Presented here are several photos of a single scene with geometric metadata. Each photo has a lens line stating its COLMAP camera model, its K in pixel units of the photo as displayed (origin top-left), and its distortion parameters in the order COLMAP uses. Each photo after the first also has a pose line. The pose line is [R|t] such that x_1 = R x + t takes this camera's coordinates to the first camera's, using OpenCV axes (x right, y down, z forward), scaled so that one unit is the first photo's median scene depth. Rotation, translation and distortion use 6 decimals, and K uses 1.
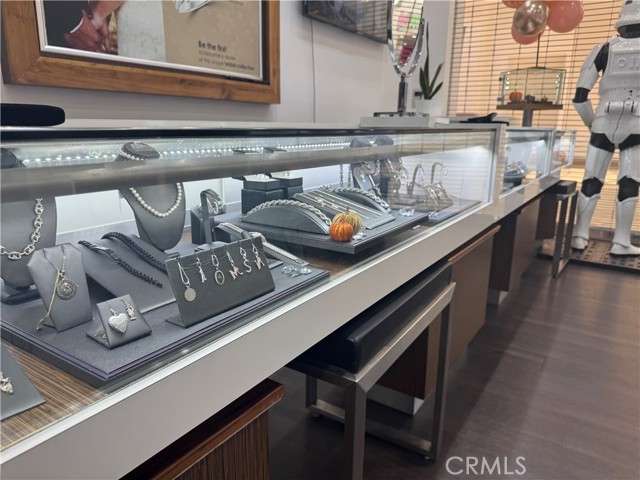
lens RADIAL K [[448.5, 0, 318.3], [0, 448.5, 241.2], [0, 0, 1]] dist [0.121820, -0.203669]
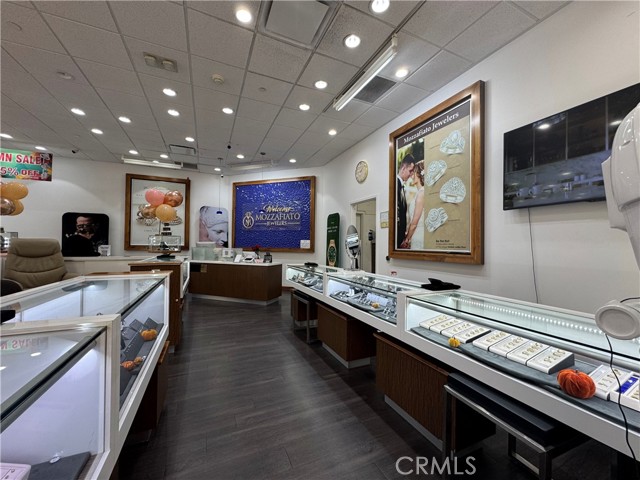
lens RADIAL K [[254.9, 0, 320.0], [0, 254.9, 240.0], [0, 0, 1]] dist [-0.002485, -0.000070]
pose [[-0.535067, -0.032429, -0.844187, 1.395295], [-0.221041, 0.969826, 0.102847, -0.467869], [0.815380, 0.241630, -0.526090, 1.292805]]
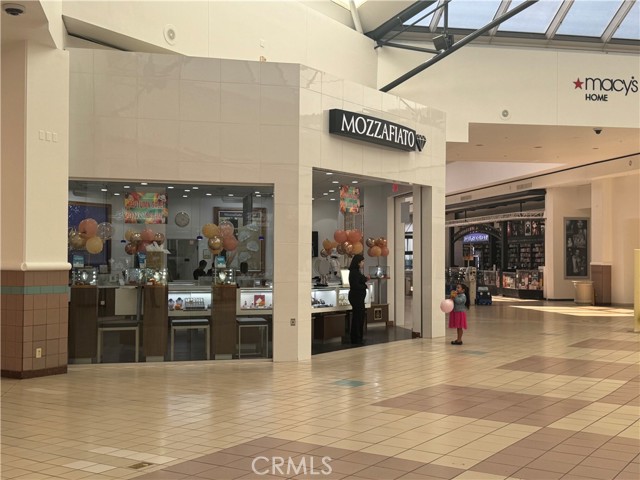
lens RADIAL K [[768.1, 0, 320.0], [0, 768.1, 240.0], [0, 0, 1]] dist [0.016650, -0.001719]
pose [[0.706750, -0.026178, -0.706979, 7.850327], [-0.166998, 0.964902, -0.202673, 1.137863], [0.687471, 0.261303, 0.677573, -5.408822]]
